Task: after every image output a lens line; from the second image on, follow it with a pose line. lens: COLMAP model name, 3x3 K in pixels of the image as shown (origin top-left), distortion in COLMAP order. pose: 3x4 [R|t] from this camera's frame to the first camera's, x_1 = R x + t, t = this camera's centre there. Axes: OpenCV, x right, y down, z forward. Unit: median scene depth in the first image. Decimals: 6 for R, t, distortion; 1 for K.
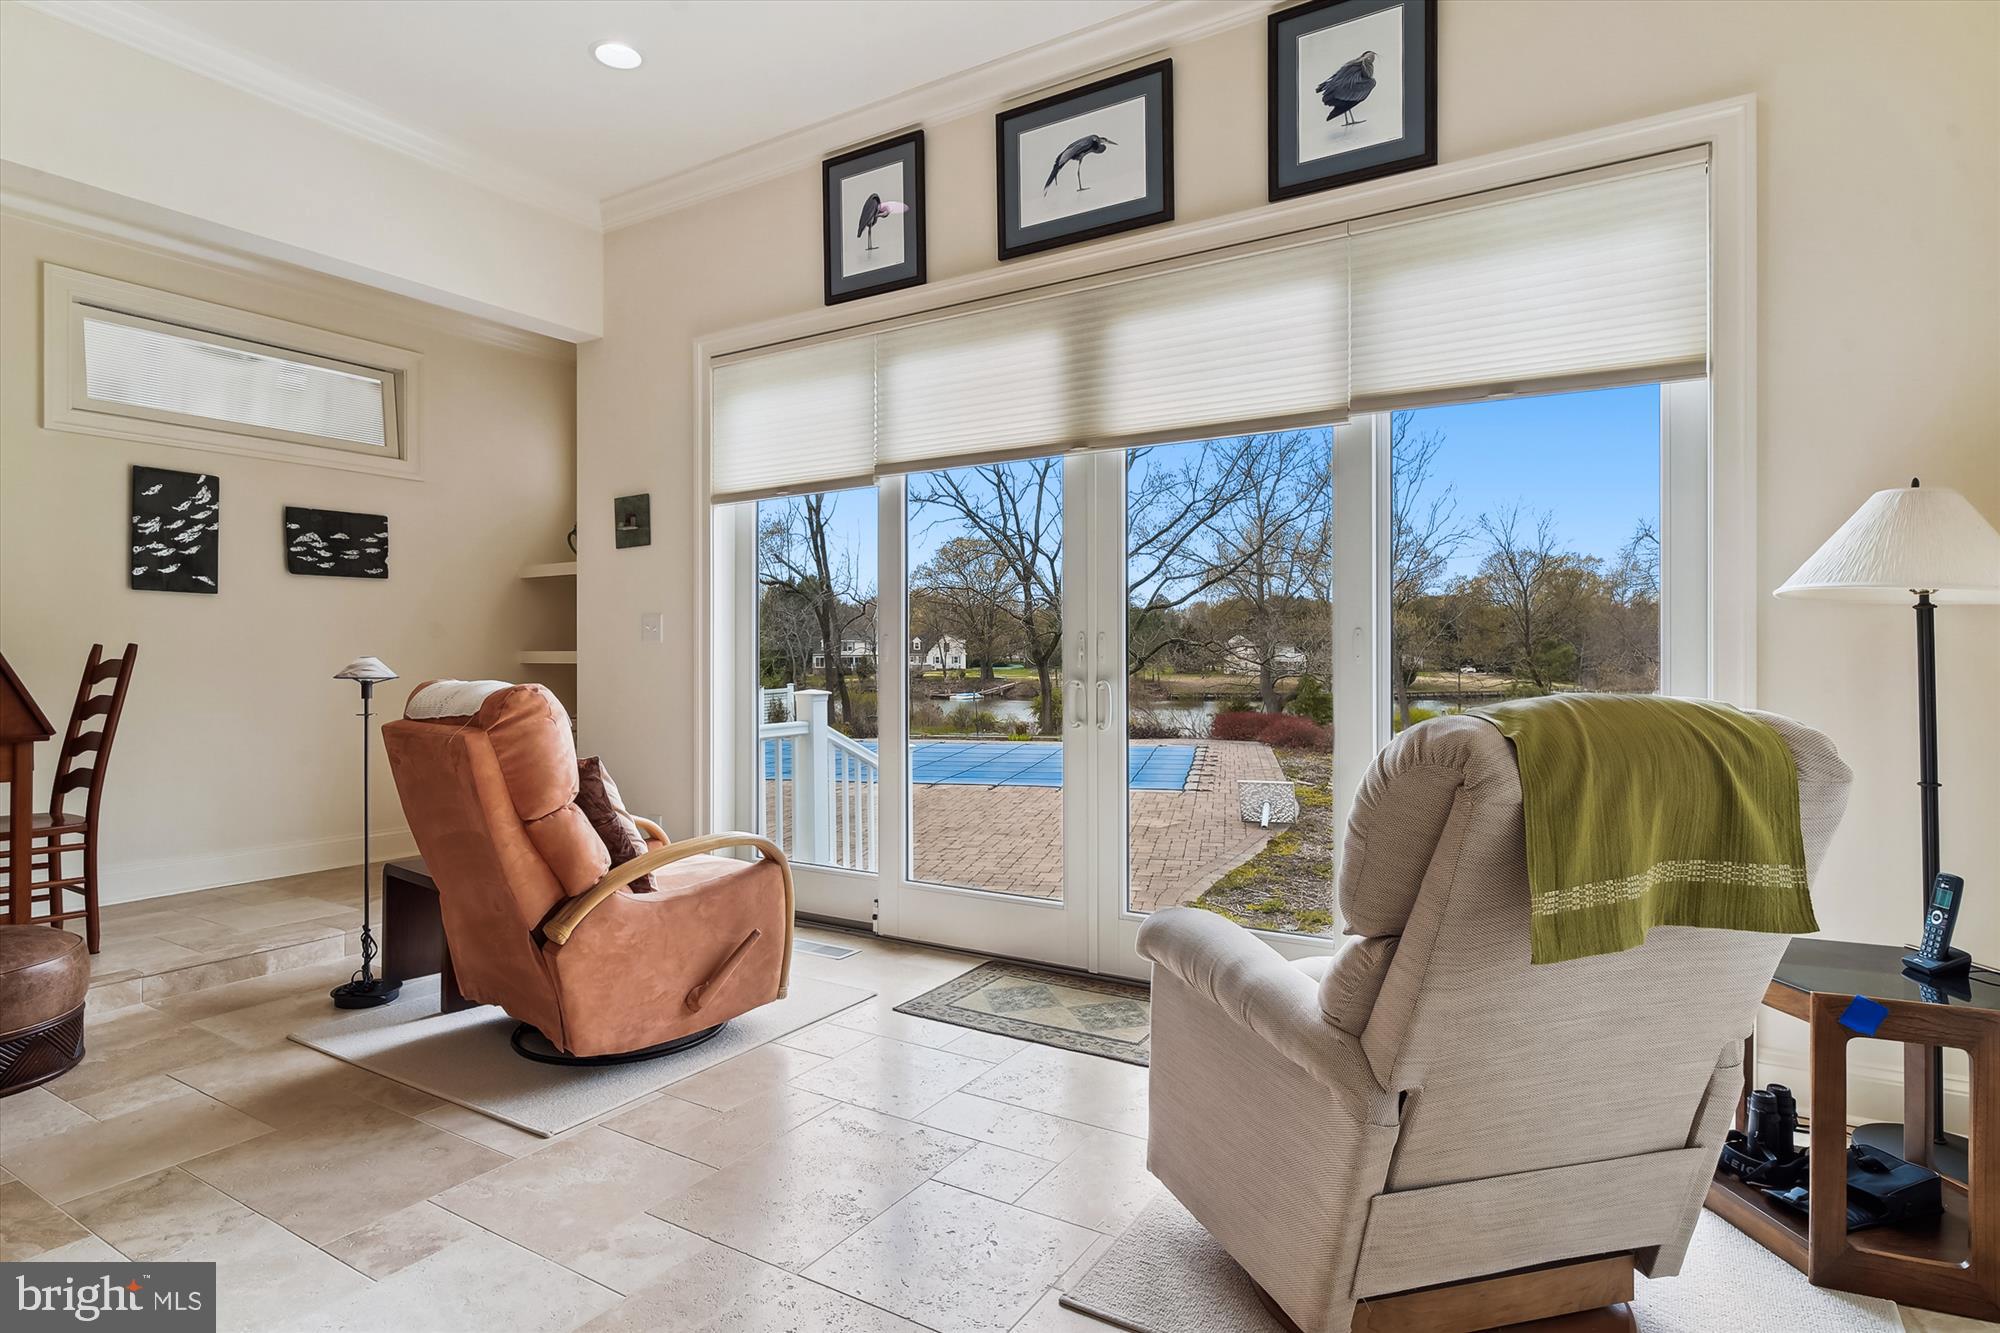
lens RADIAL K [[1084.2, 0, 995.6], [0, 1084.2, 653.7], [0, 0, 1]] dist [-0.000159, 0.000326]
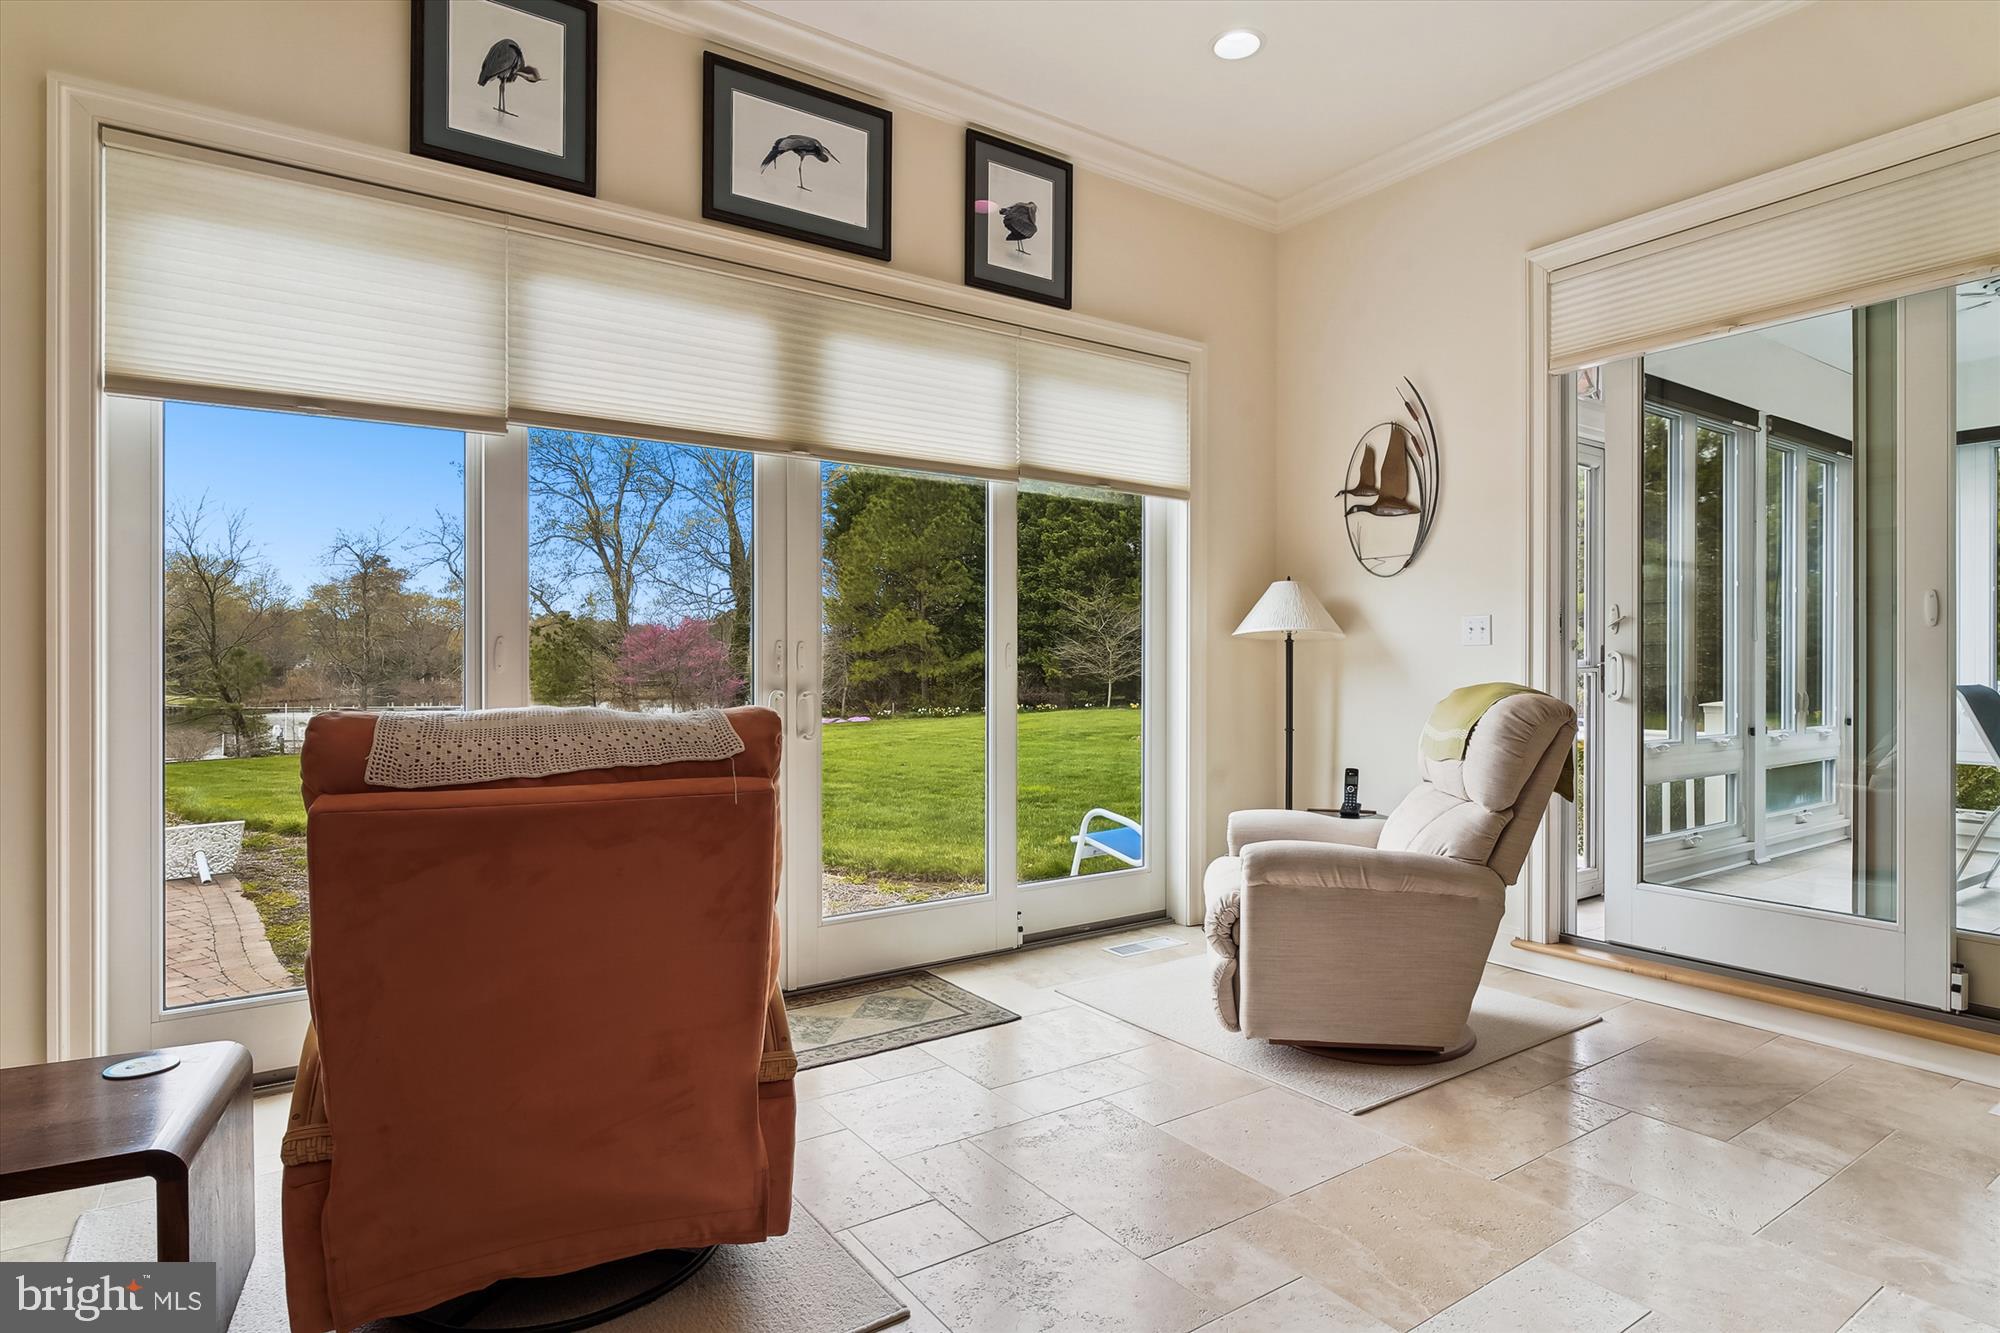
lens RADIAL K [[1058.7, 0, 1000.0], [0, 1058.7, 666.5], [0, 0, 1]] dist [-0.006011, -0.000327]
pose [[0.390484, 0.000730, 0.920610, -0.757317], [-0.000961, 0.999999, -0.000385, 0.003689], [-0.920609, -0.000735, 0.390484, 0.482473]]
